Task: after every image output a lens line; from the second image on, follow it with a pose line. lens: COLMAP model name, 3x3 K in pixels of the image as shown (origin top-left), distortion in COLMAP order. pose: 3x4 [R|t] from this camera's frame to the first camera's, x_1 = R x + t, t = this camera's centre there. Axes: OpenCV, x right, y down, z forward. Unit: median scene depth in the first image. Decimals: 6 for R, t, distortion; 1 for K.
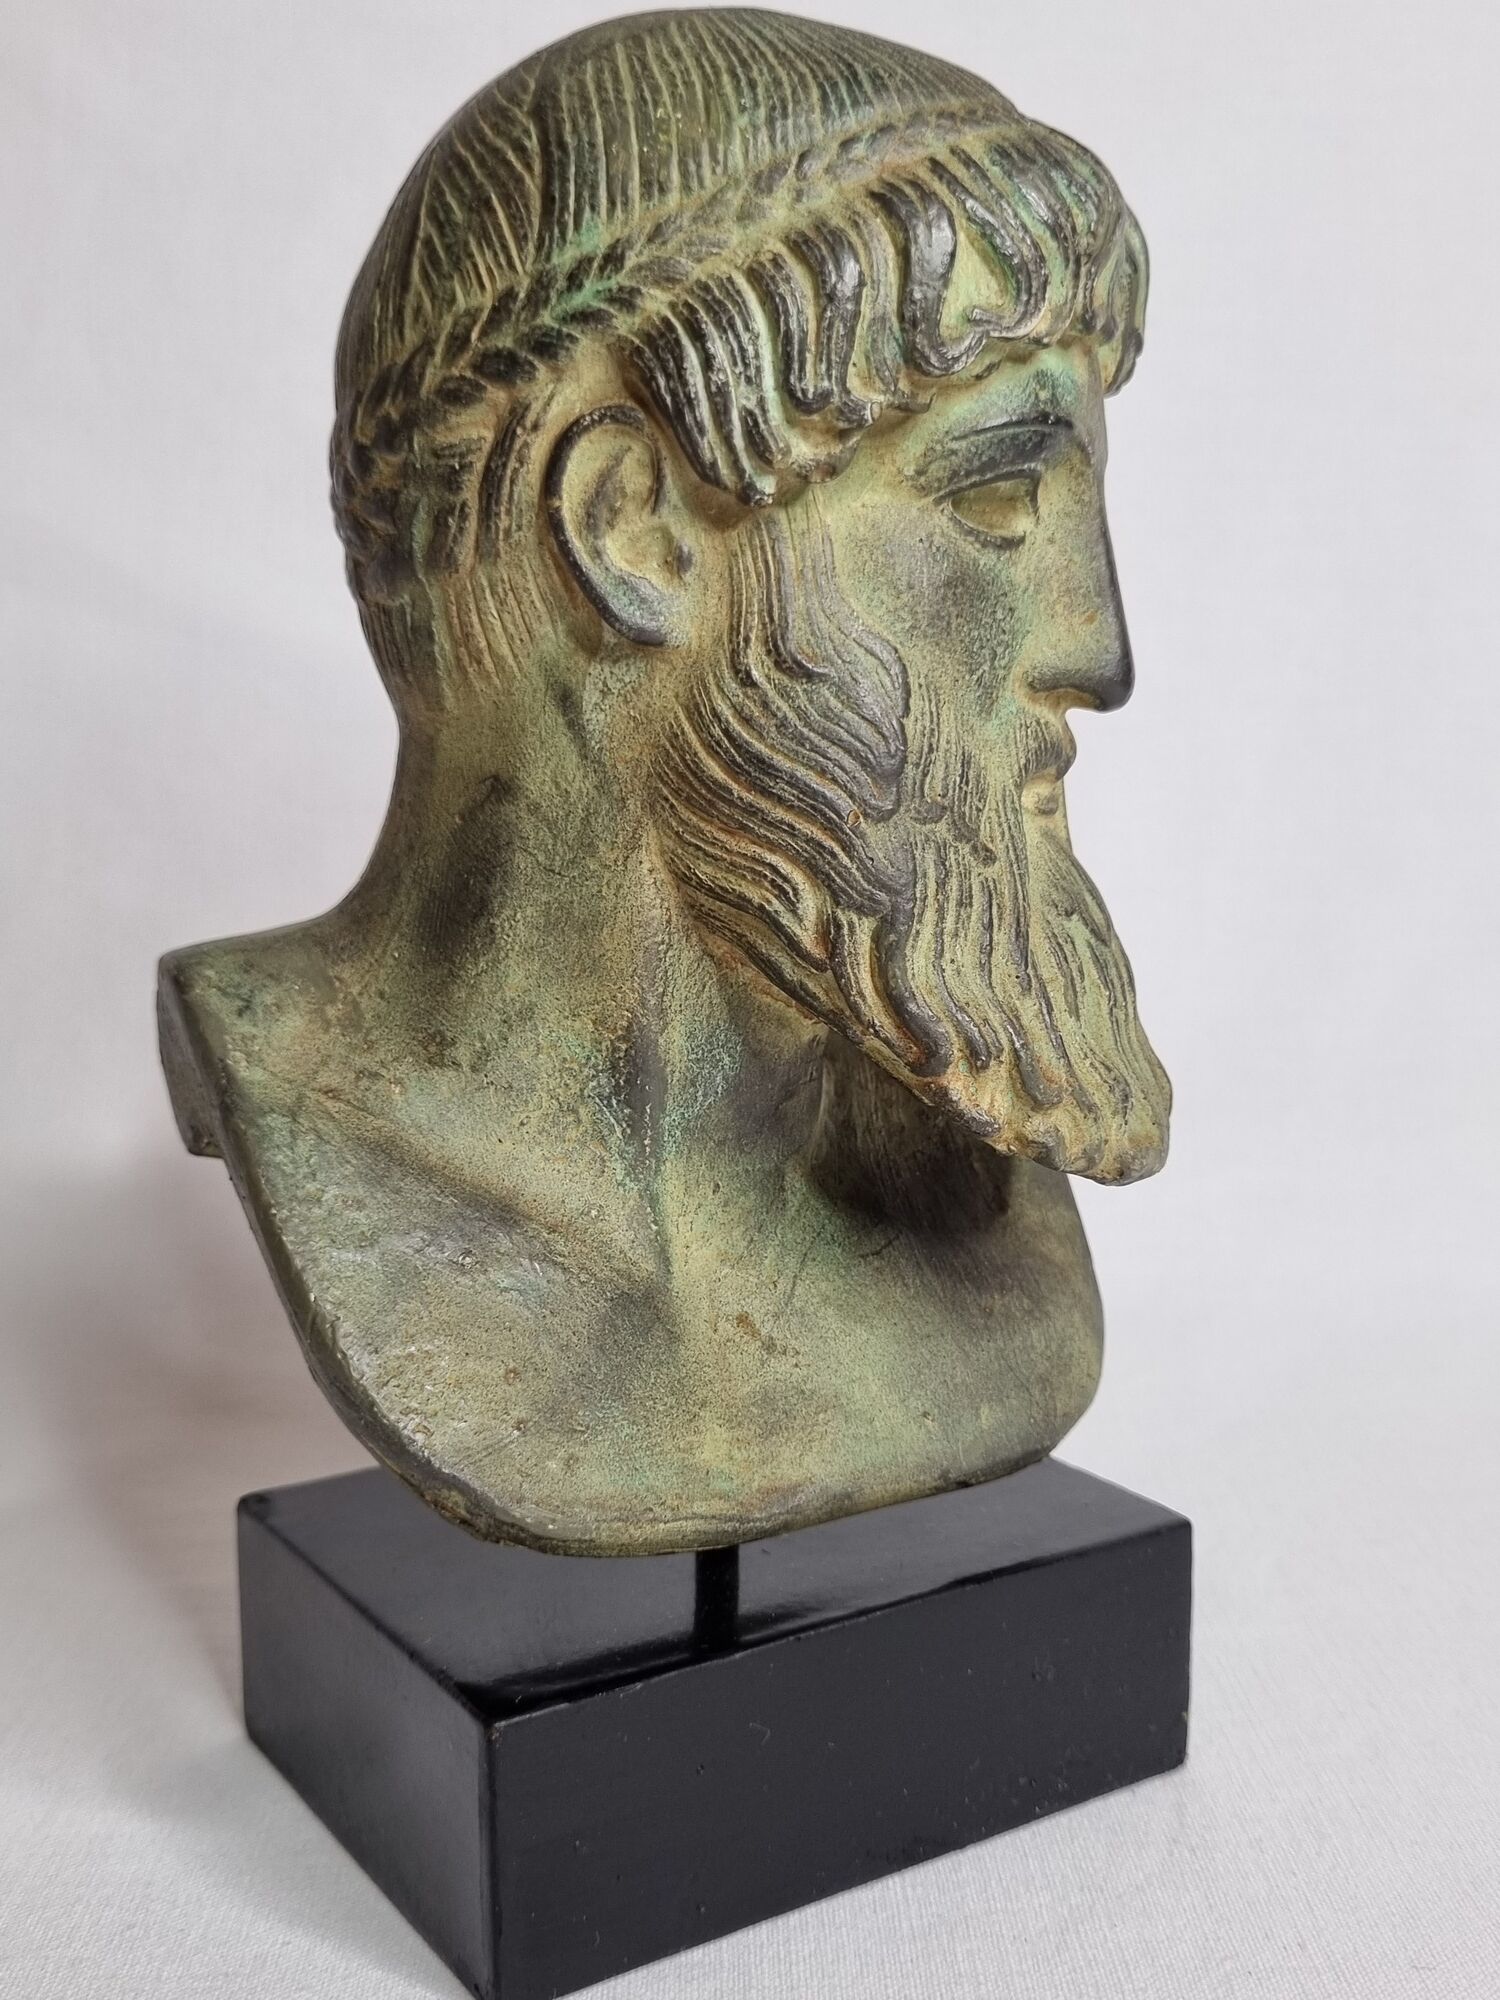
lens RADIAL K [[2212.1, 0, 760.6], [0, 2212.1, 1009.5], [0, 0, 1]] dist [-0.009211, 0.024287]
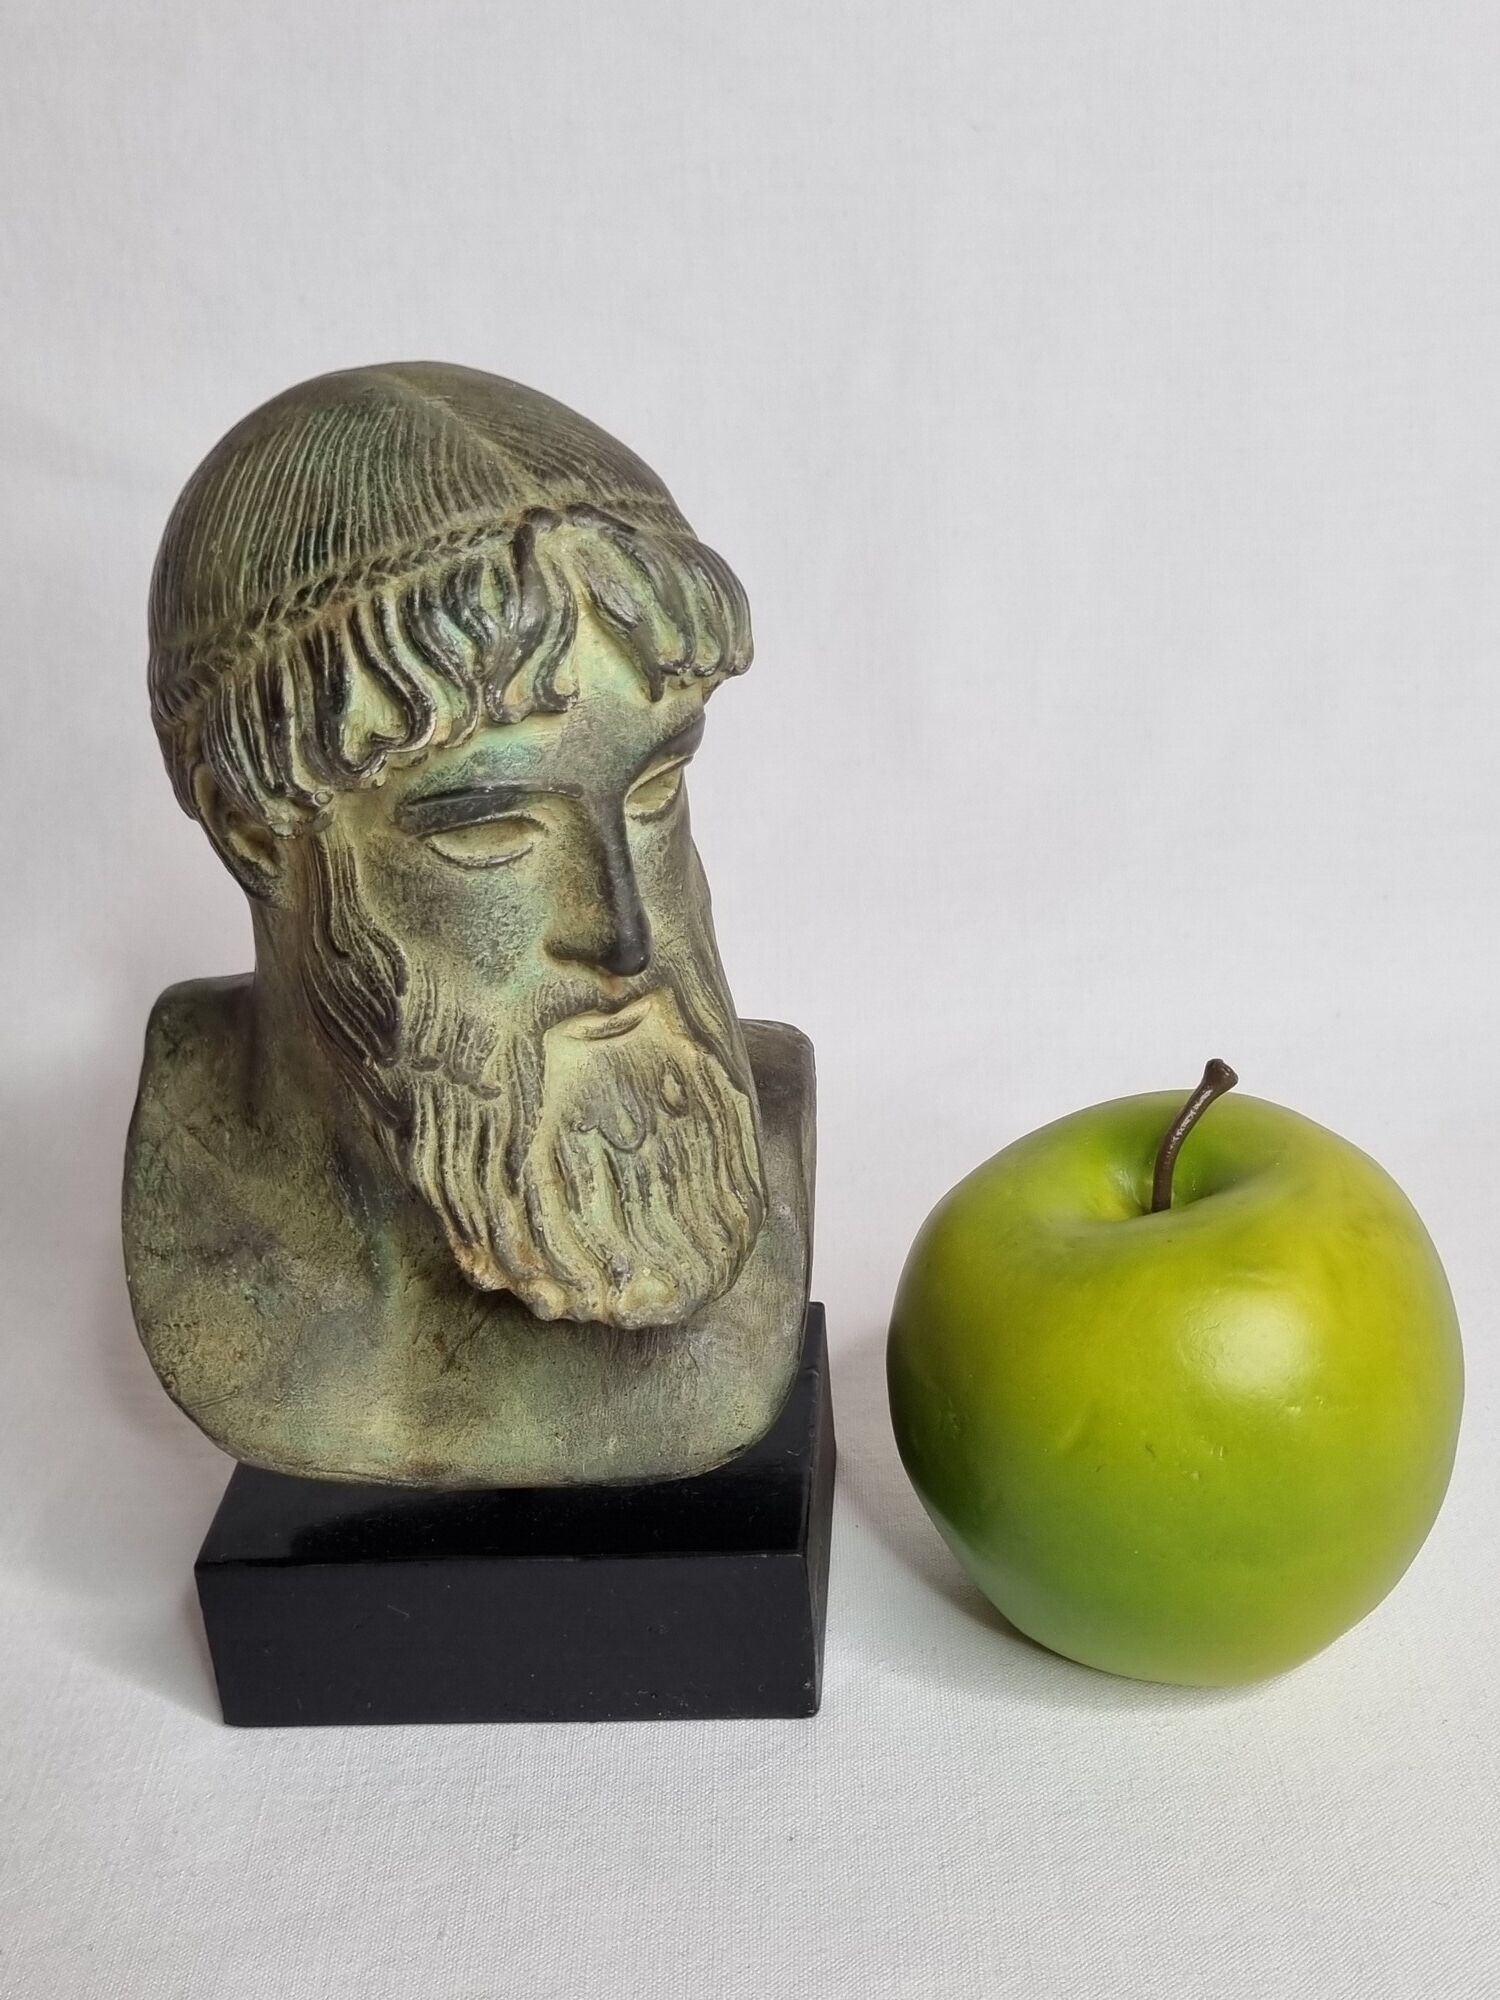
lens RADIAL K [[2477.3, 0, 773.7], [0, 2477.3, 1023.4], [0, 0, 1]] dist [0.007980, 0.012241]
pose [[0.806306, 0.207064, -0.554071, 1.058715], [-0.026562, 0.948455, 0.315796, -0.584096], [0.590902, -0.239912, 0.770245, -0.016300]]
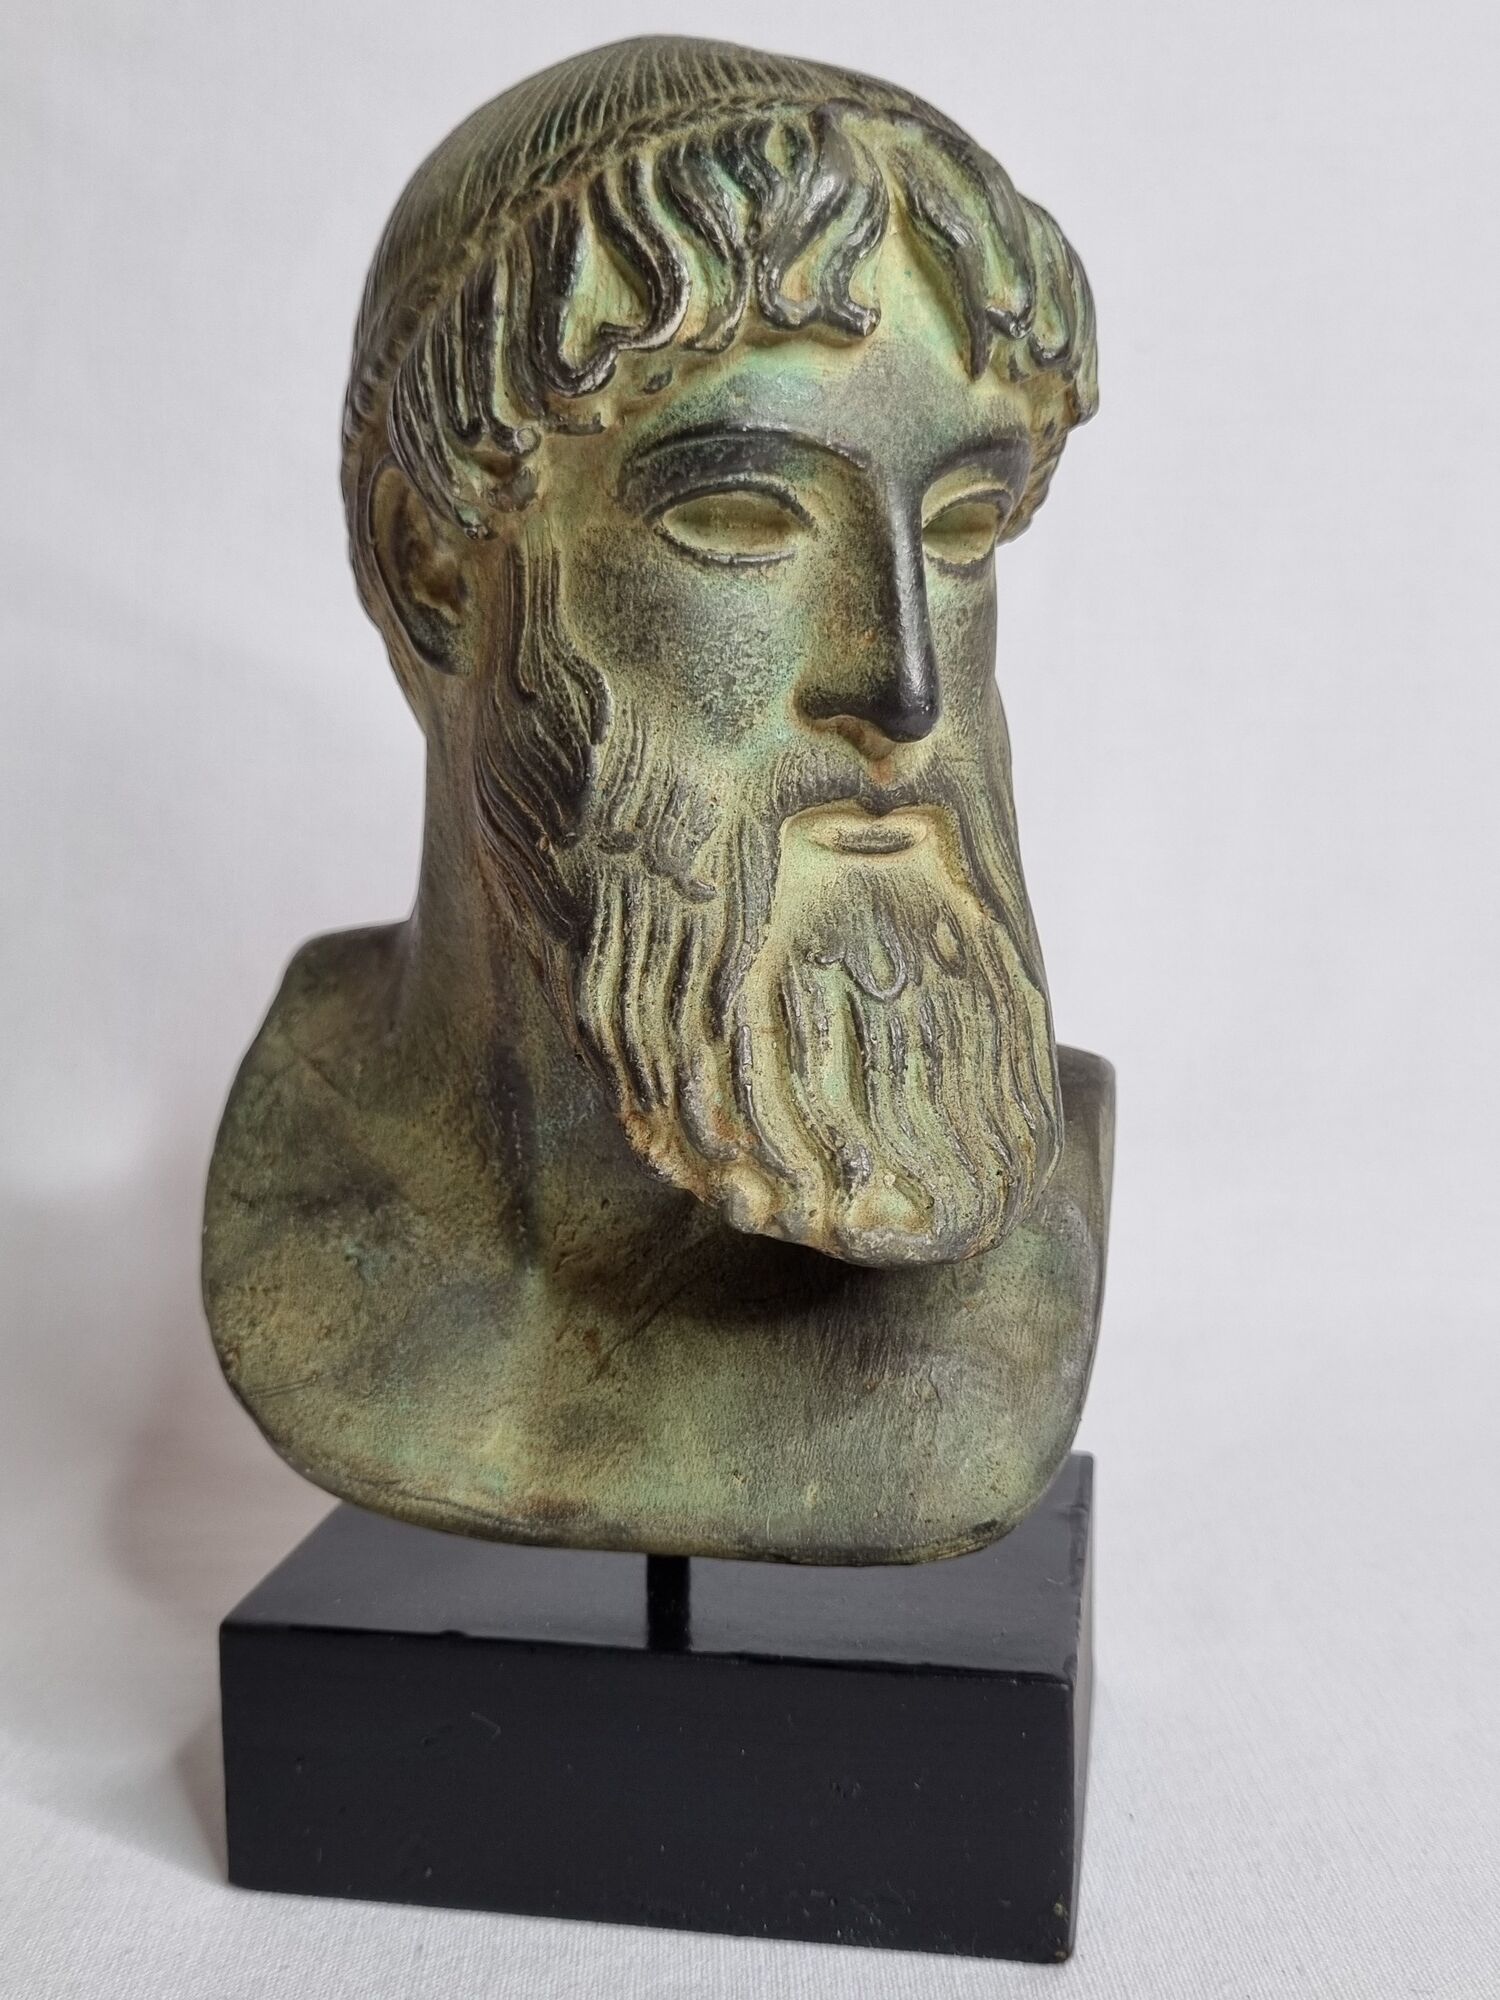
lens RADIAL K [[2212.1, 0, 760.6], [0, 2212.1, 1009.5], [0, 0, 1]] dist [-0.009211, 0.024287]
pose [[0.730370, 0.096707, -0.676171, 0.784177], [-0.100972, 0.994337, 0.033146, -0.053980], [0.675547, 0.044065, 0.735999, 0.326966]]
